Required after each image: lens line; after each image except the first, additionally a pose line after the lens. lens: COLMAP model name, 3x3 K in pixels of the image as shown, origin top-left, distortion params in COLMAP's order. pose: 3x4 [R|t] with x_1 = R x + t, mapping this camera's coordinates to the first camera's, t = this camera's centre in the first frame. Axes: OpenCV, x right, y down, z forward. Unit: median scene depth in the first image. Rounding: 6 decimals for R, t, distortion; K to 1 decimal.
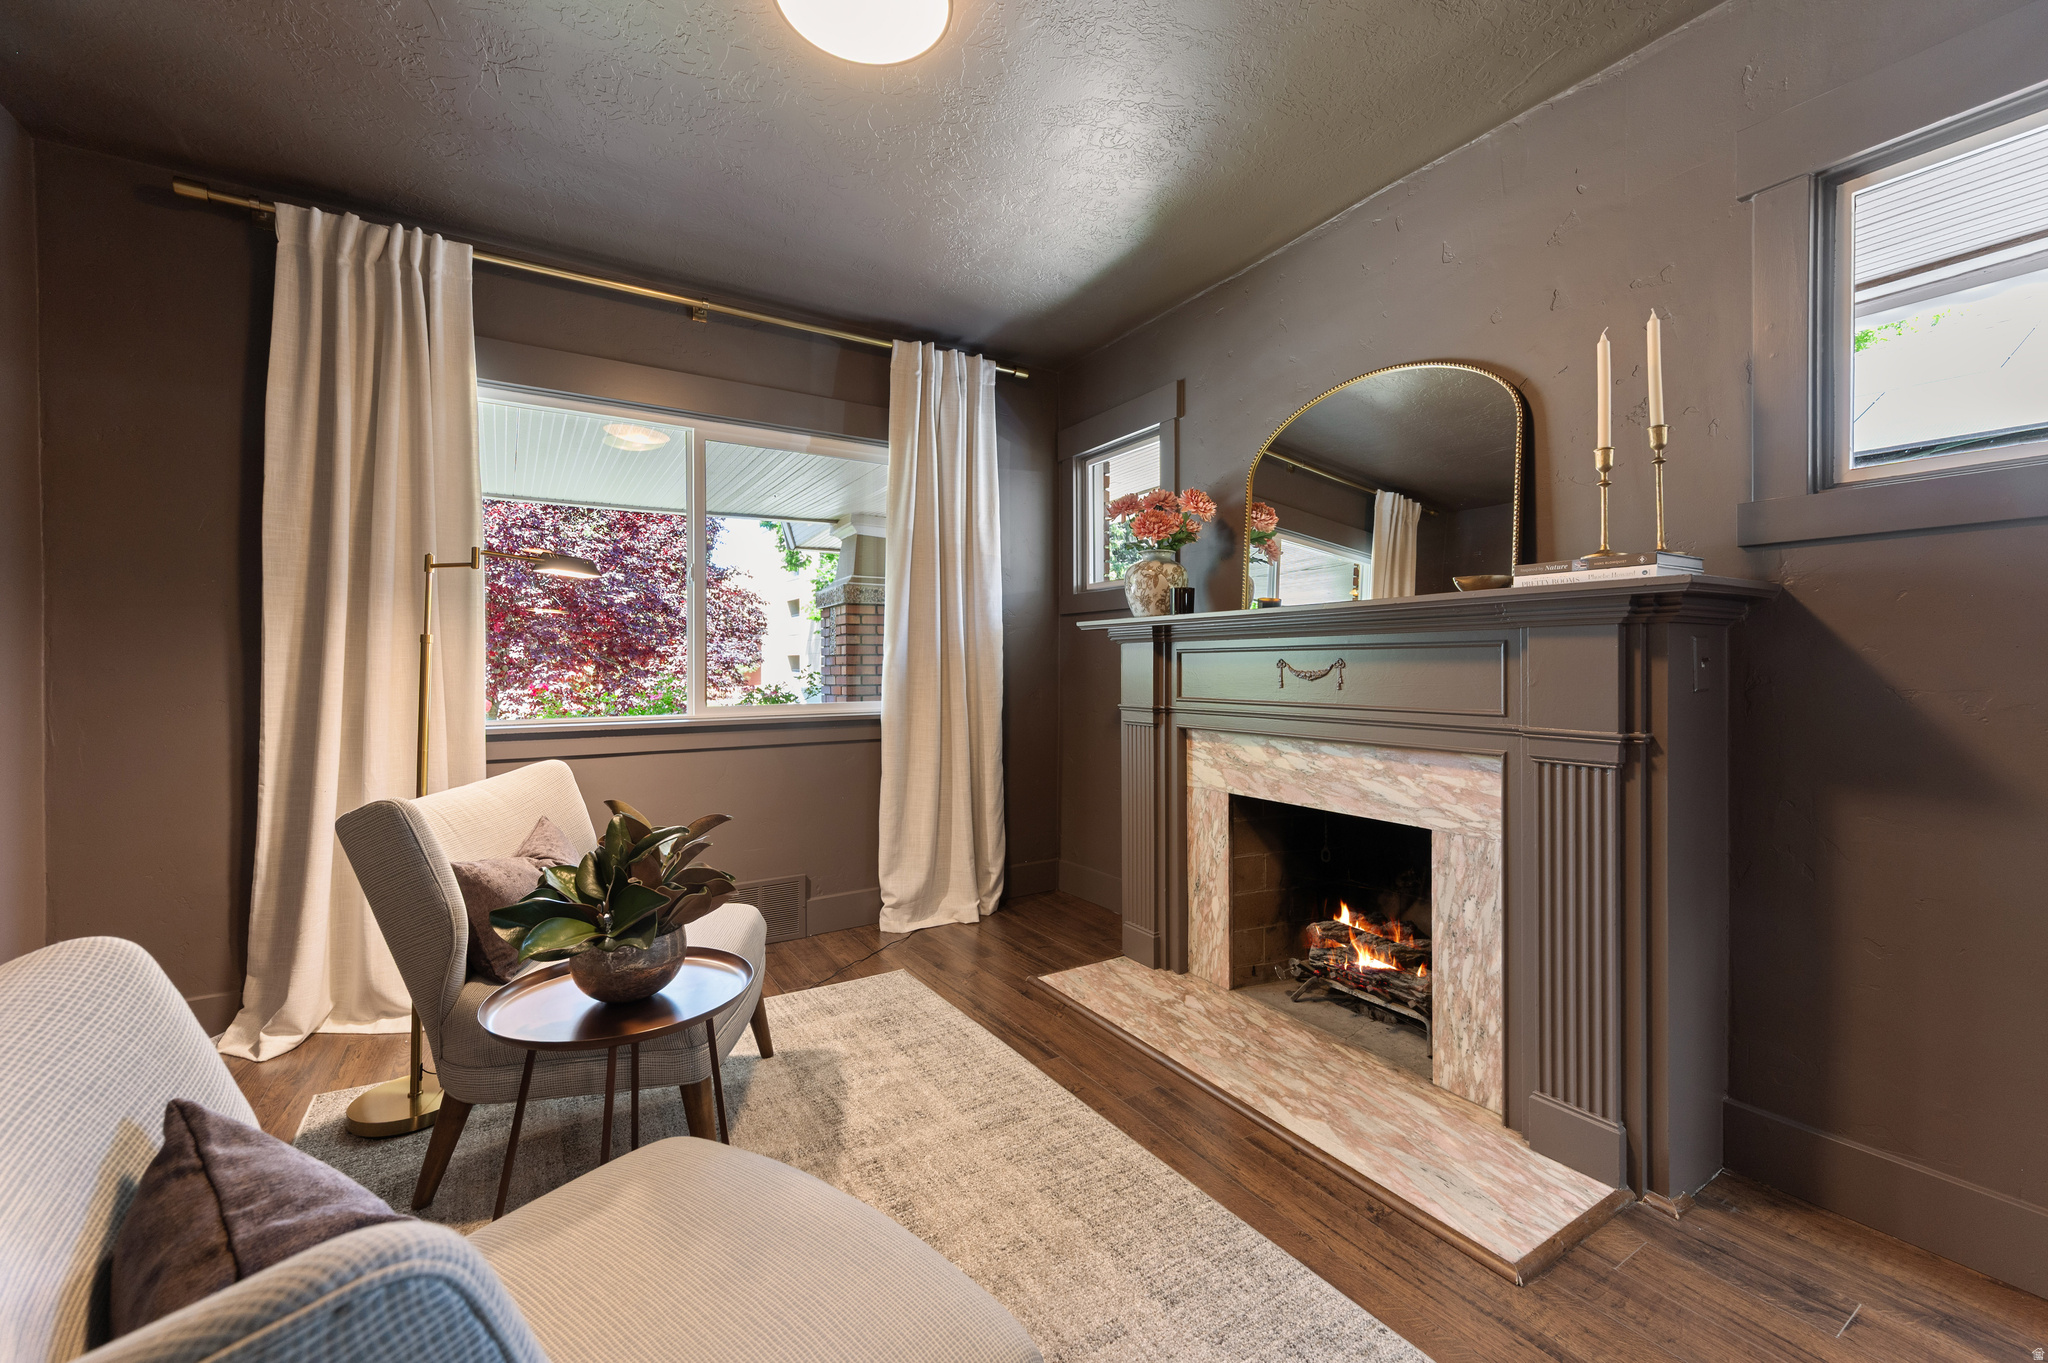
lens RADIAL K [[812.2, 0, 1029.9], [0, 812.2, 664.3], [0, 0, 1]] dist [0.003013, 0.000231]
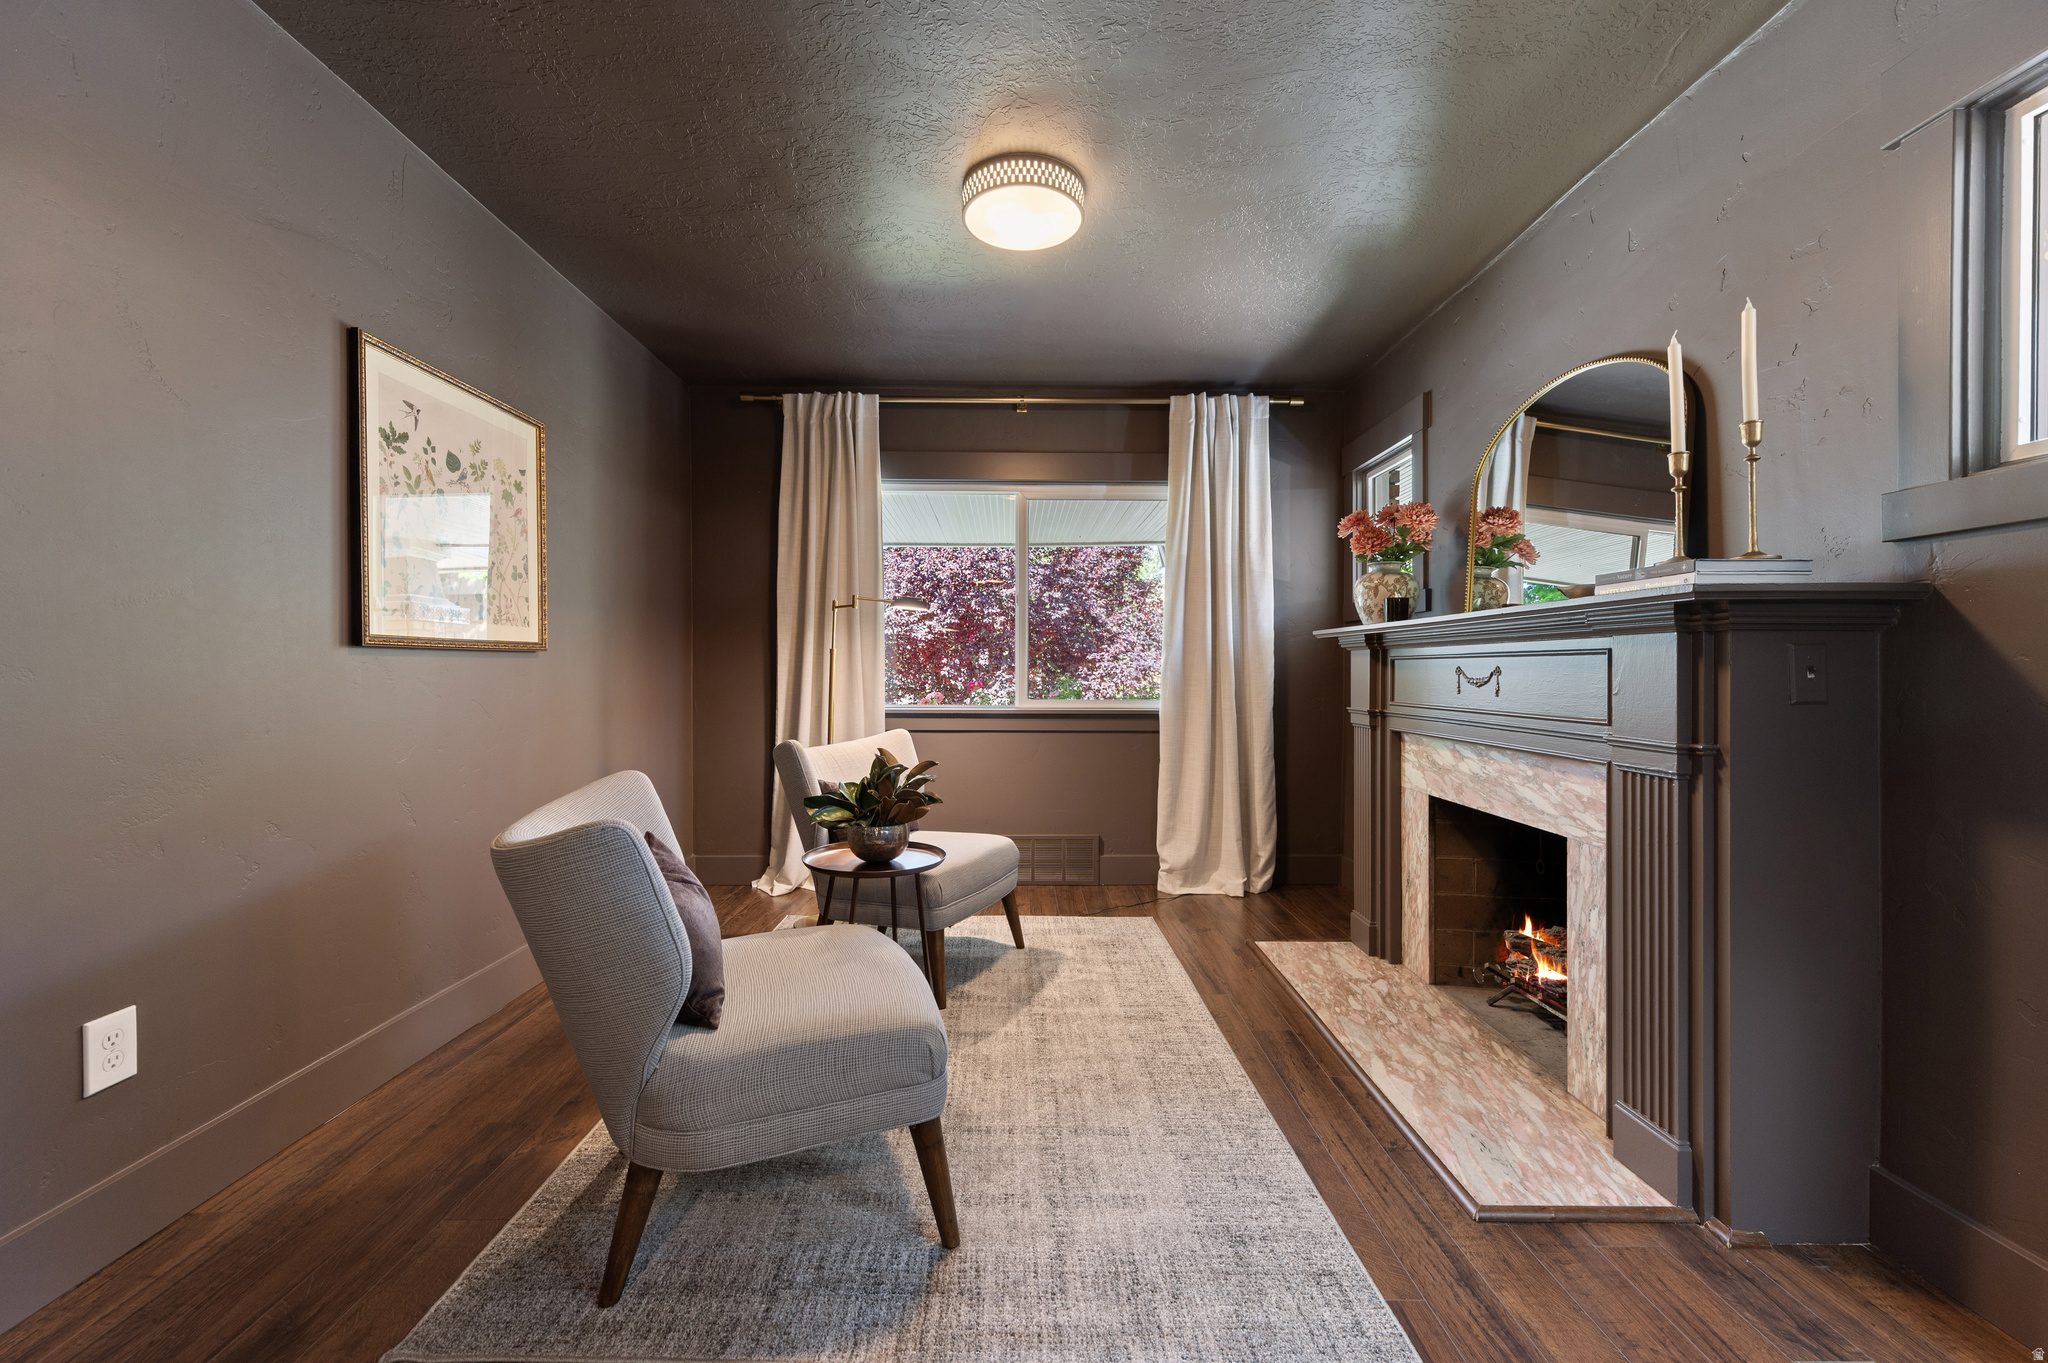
lens RADIAL K [[809.3, 0, 1033.0], [0, 809.3, 674.2], [0, 0, 1]] dist [0.002336, -0.000175]
pose [[0.854359, 0.010438, -0.519578, 0.350578], [-0.006809, 0.999937, 0.008893, -0.001541], [0.519638, -0.004061, 0.854377, -0.150117]]
